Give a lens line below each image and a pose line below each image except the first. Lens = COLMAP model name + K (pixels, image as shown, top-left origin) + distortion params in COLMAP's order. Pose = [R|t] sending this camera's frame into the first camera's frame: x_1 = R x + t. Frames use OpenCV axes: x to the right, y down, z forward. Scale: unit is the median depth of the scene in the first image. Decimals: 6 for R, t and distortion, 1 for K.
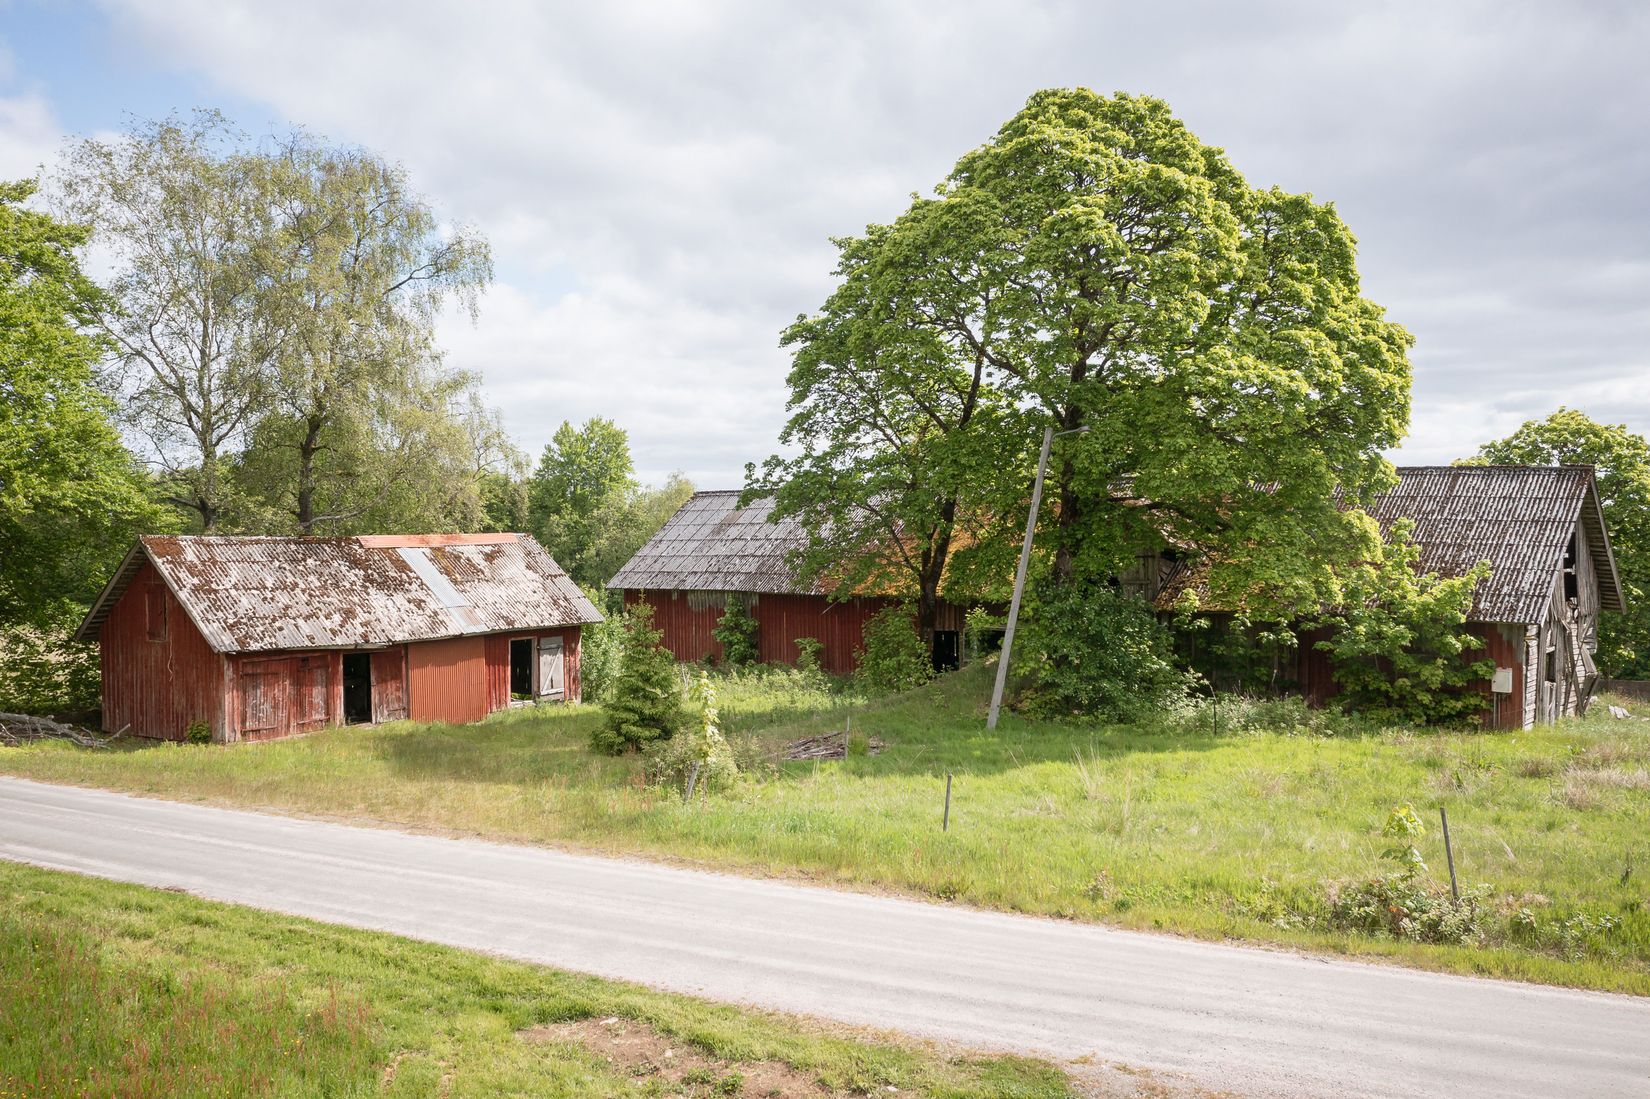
lens RADIAL K [[1397.4, 0, 833.0], [0, 1397.4, 553.0], [0, 0, 1]] dist [-0.011267, -0.004146]
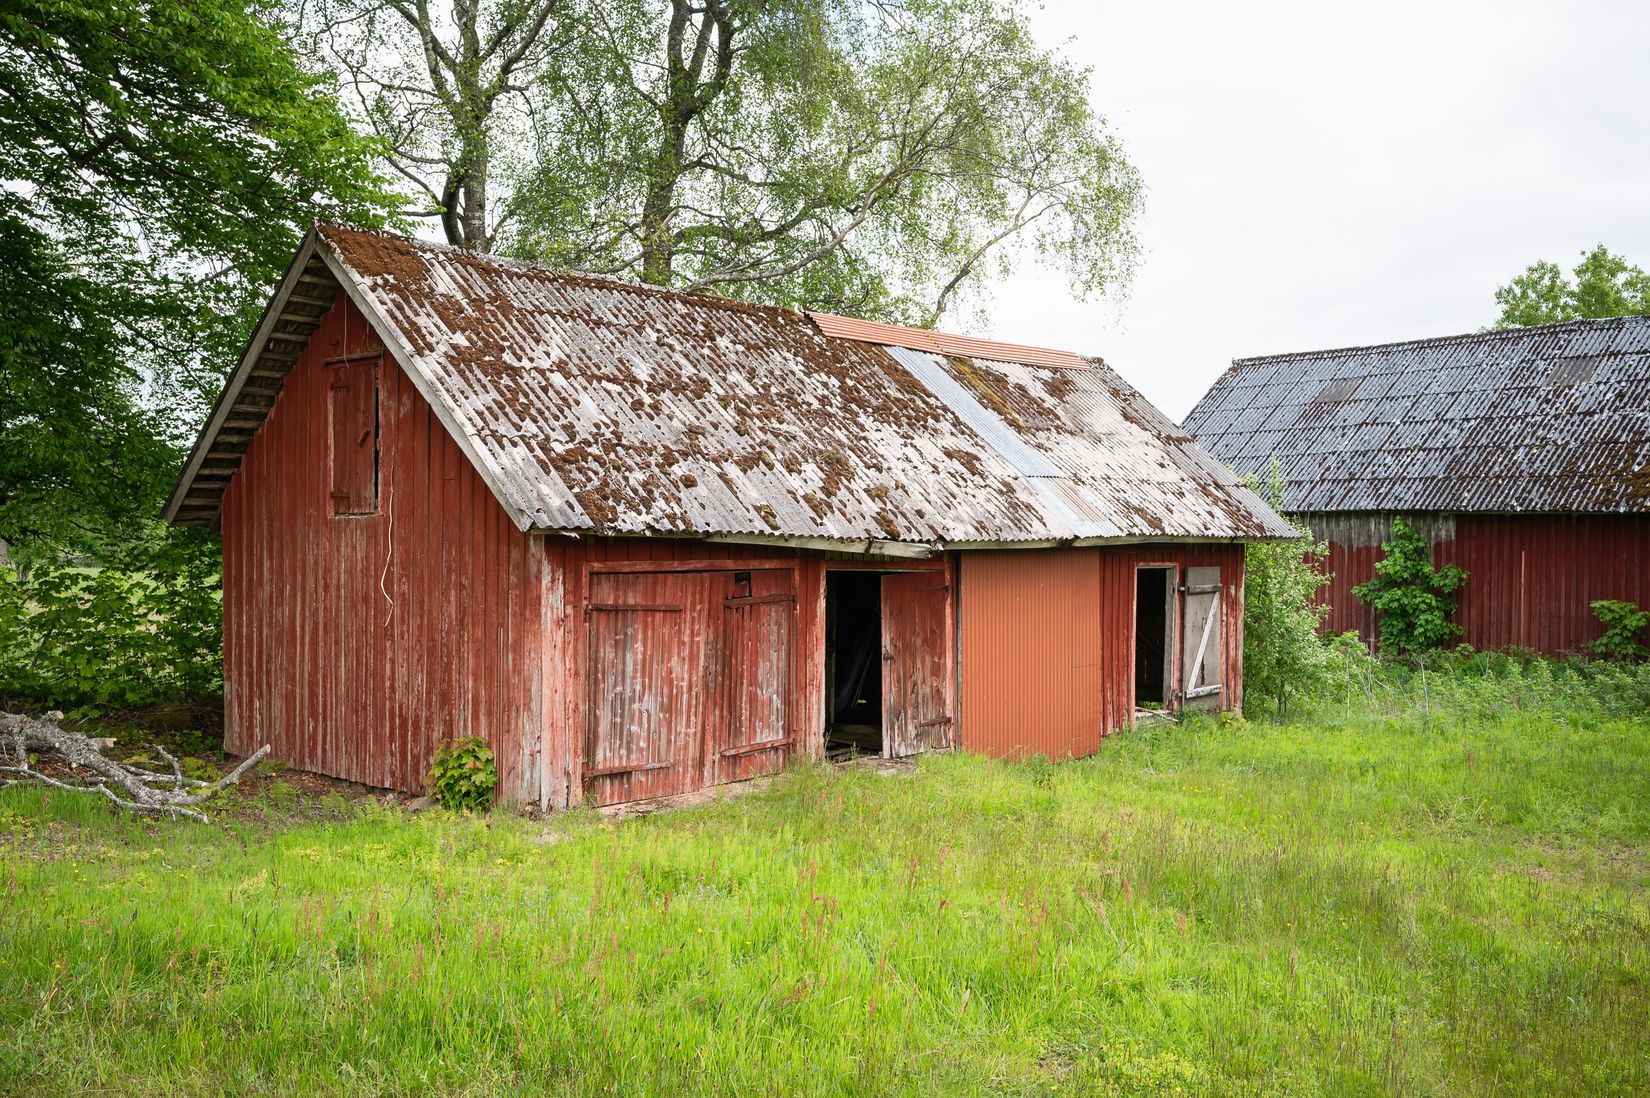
lens RADIAL K [[1397.4, 0, 782.3], [0, 1397.4, 565.3], [0, 0, 1]] dist [-0.011267, -0.004146]
pose [[0.985326, 0.016882, -0.169844, -0.302486], [-0.016389, 0.999856, 0.004301, 0.070477], [0.169892, -0.001454, 0.985462, 0.637978]]
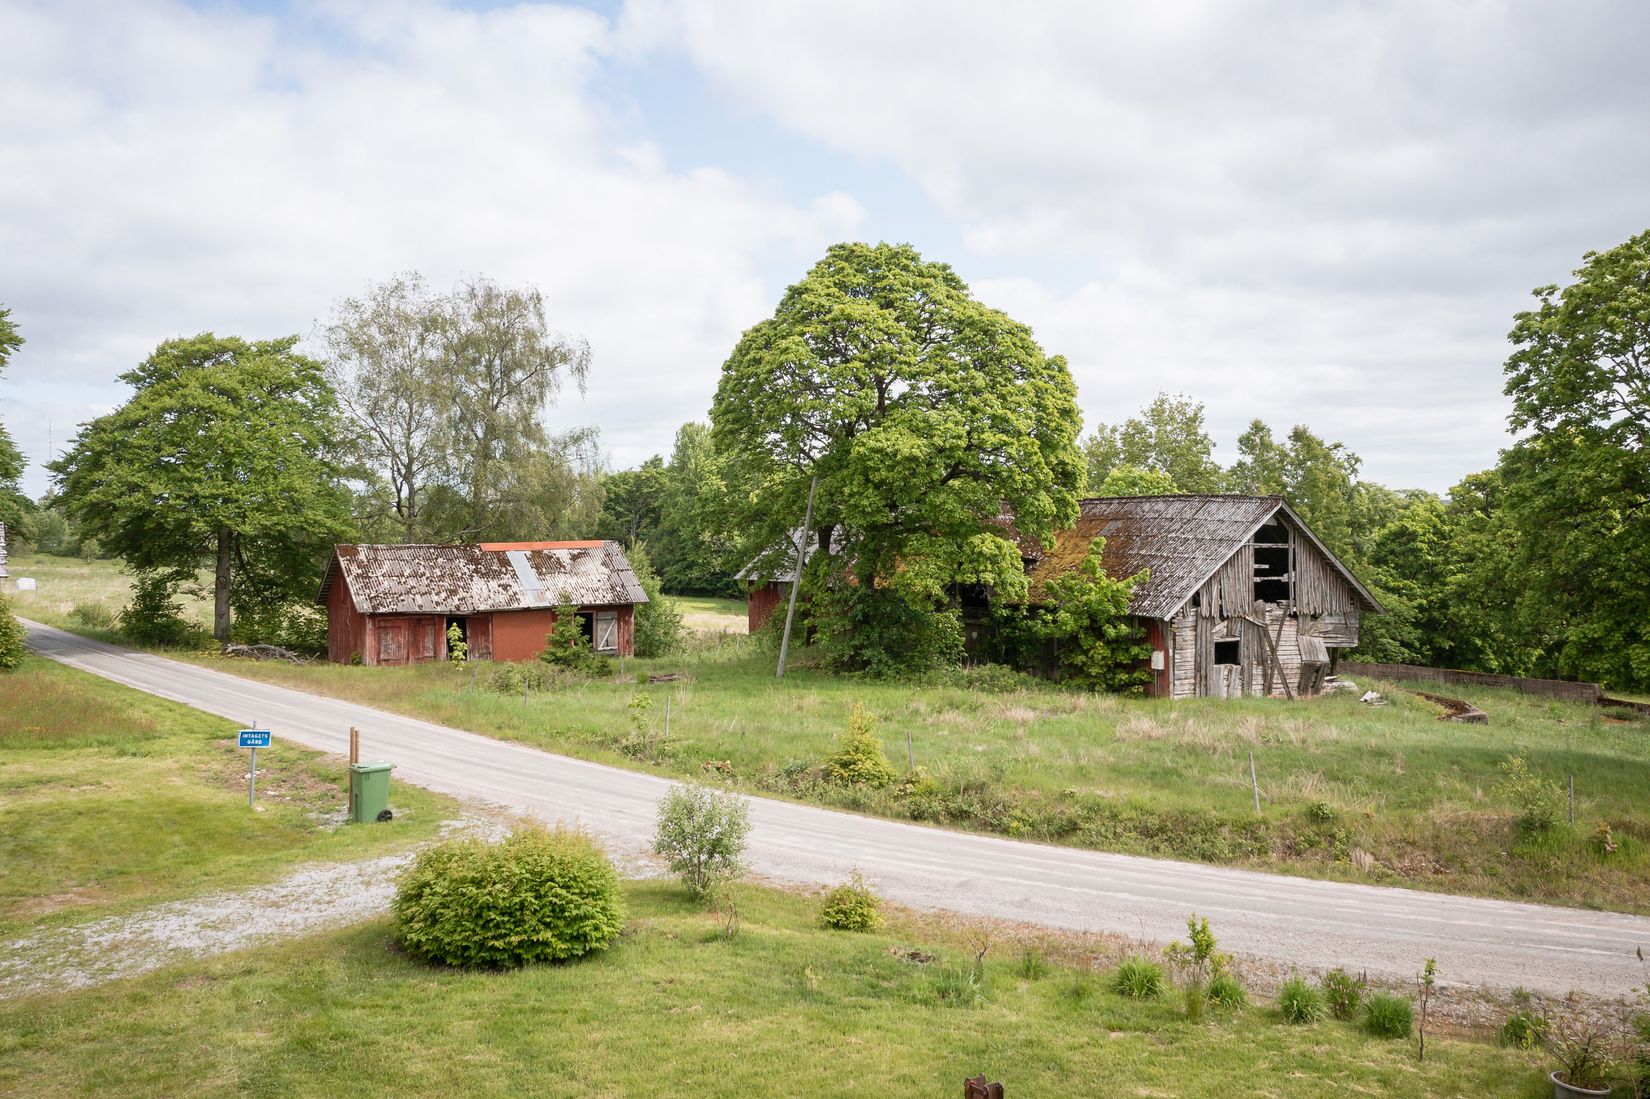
lens RADIAL K [[1397.4, 0, 818.3], [0, 1397.4, 535.9], [0, 0, 1]] dist [-0.011267, -0.004146]
pose [[0.926225, 0.005073, -0.376936, 0.669756], [-0.006424, 0.999977, -0.002326, -0.021525], [0.376916, 0.004575, 0.926236, -0.348589]]
